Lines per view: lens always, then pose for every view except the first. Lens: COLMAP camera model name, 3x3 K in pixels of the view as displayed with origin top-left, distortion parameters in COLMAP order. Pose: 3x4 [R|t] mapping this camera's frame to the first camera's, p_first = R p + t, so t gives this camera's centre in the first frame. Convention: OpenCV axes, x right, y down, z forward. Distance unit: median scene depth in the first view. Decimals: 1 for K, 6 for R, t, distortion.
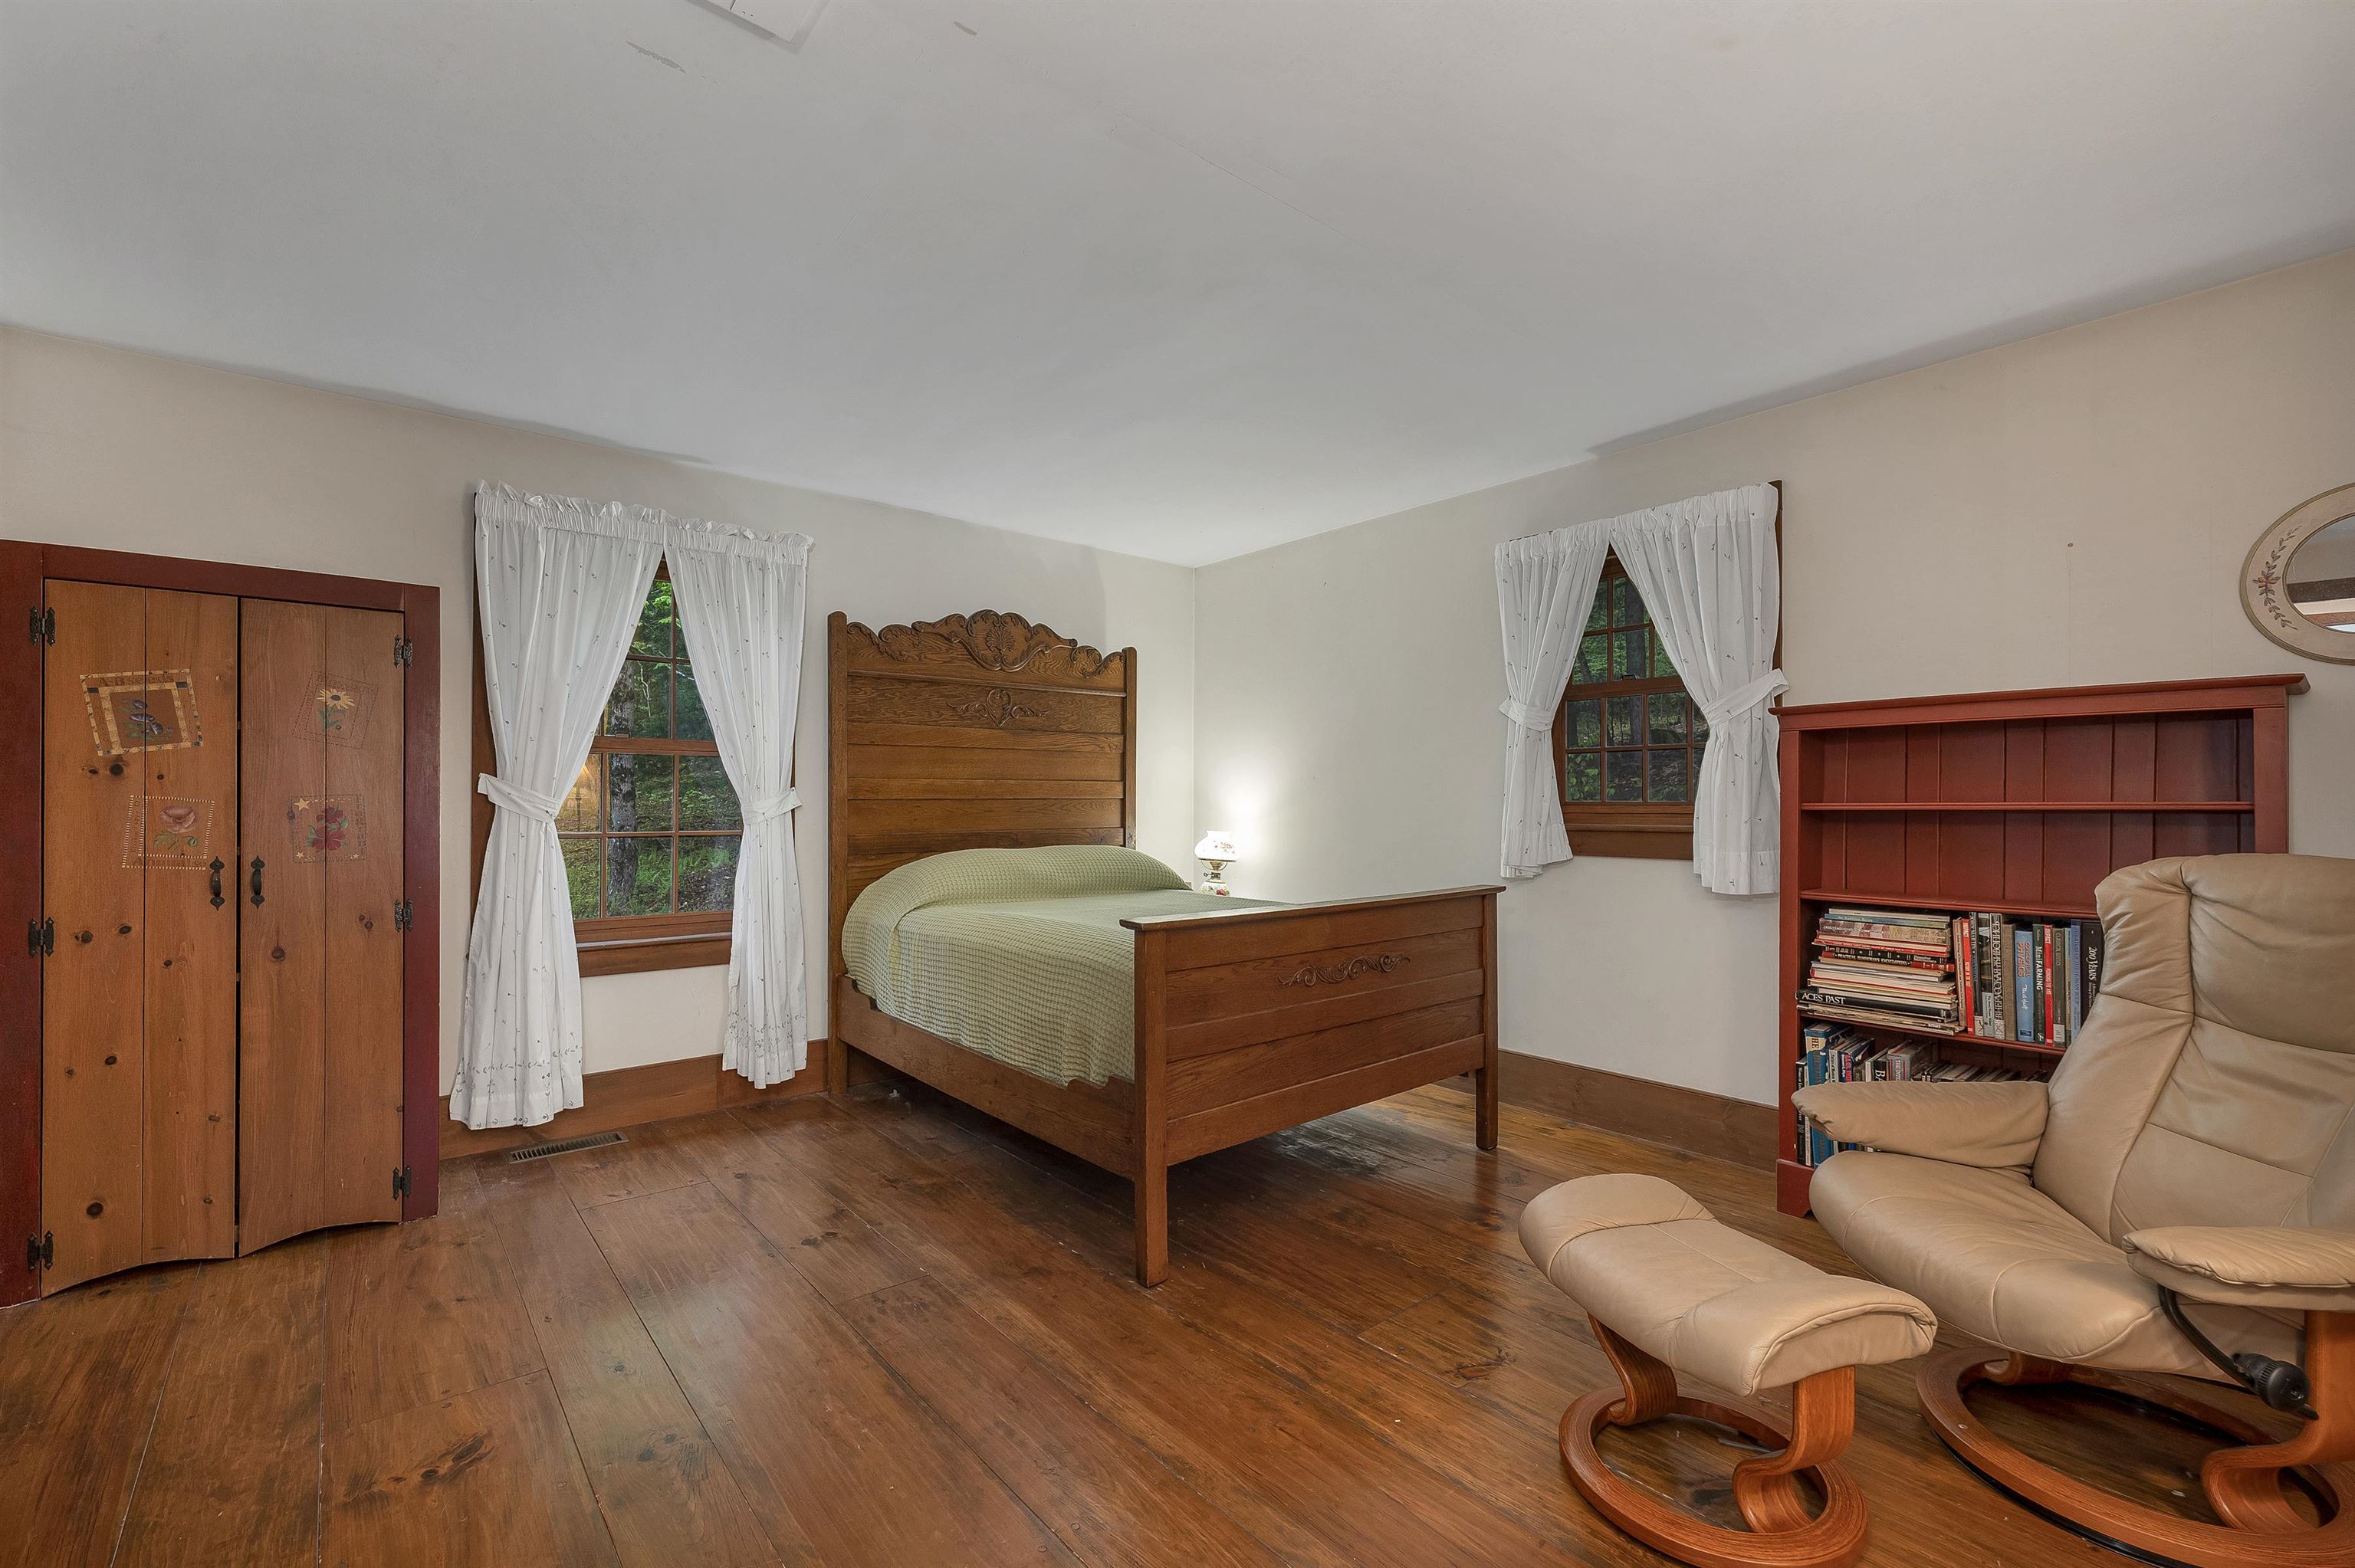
lens RADIAL K [[988.0, 0, 1163.3], [0, 988.0, 792.9], [0, 0, 1]] dist [-0.001544, -0.000237]
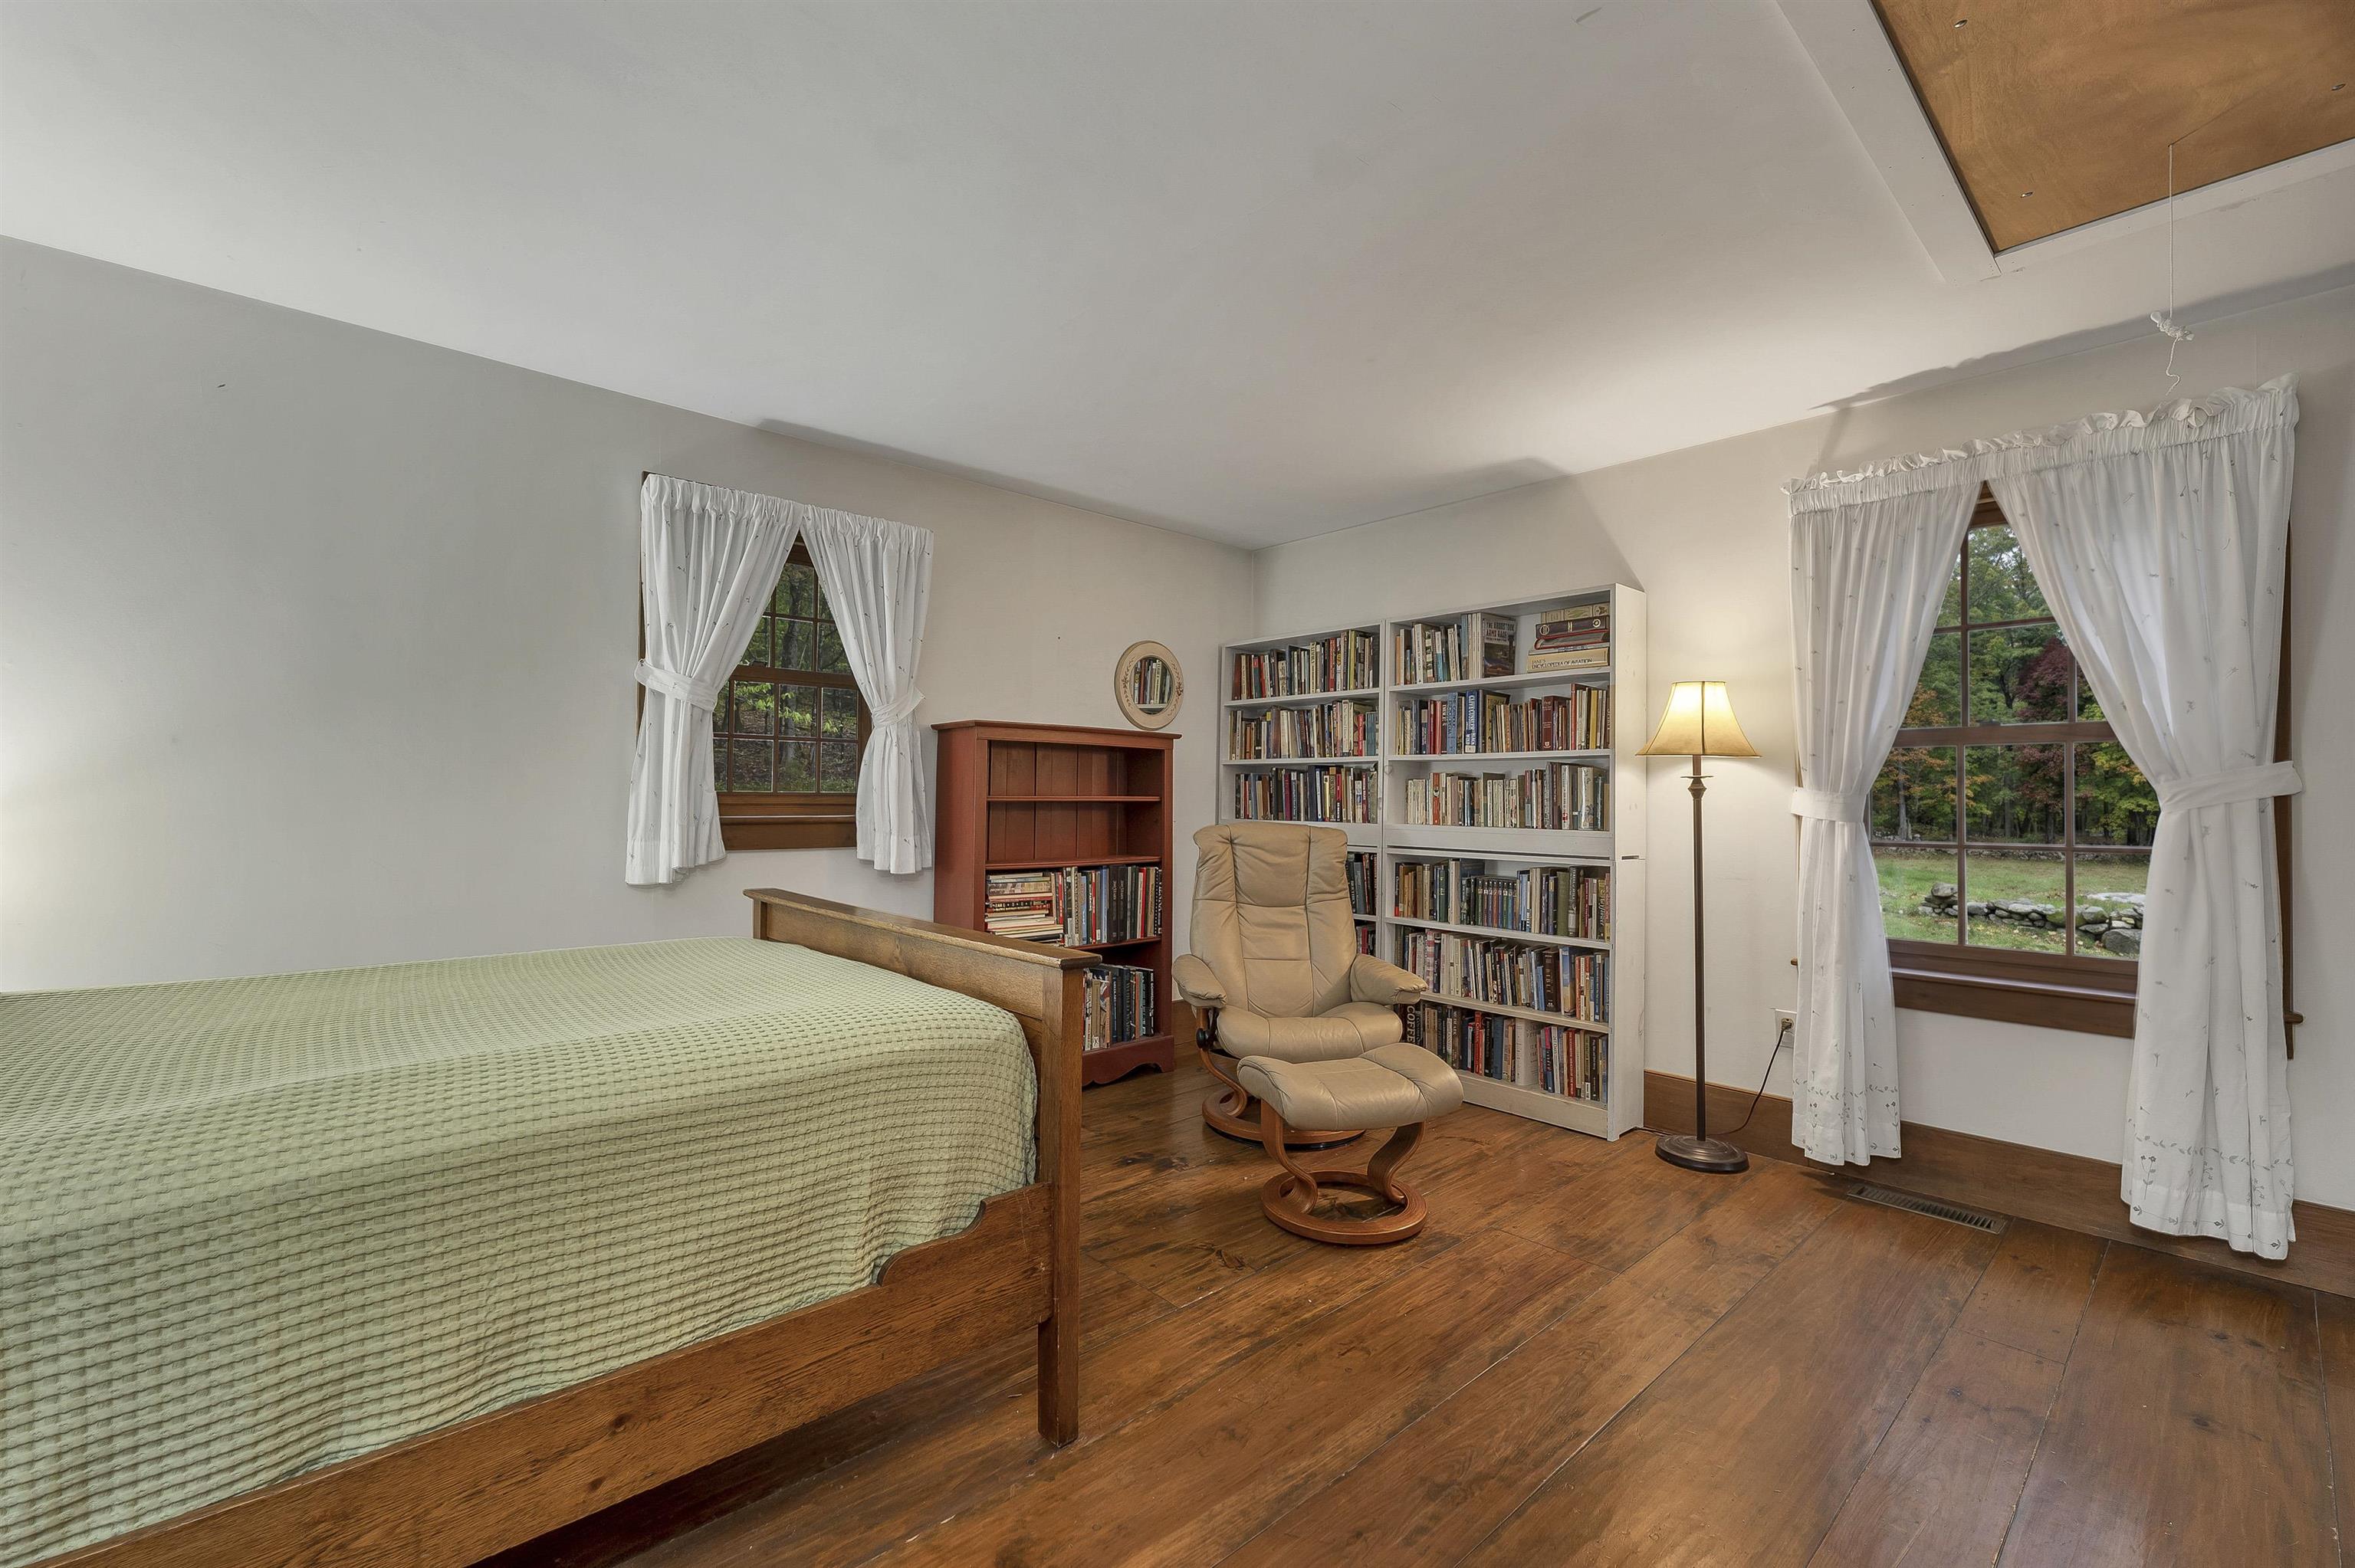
lens RADIAL K [[988.0, 0, 1163.7], [0, 988.0, 775.1], [0, 0, 1]] dist [-0.001544, -0.000237]
pose [[-0.037137, 0.023702, 0.999029, -0.678801], [-0.018635, 0.999528, -0.024406, 0.010513], [-0.999136, -0.019524, -0.036678, 0.842913]]
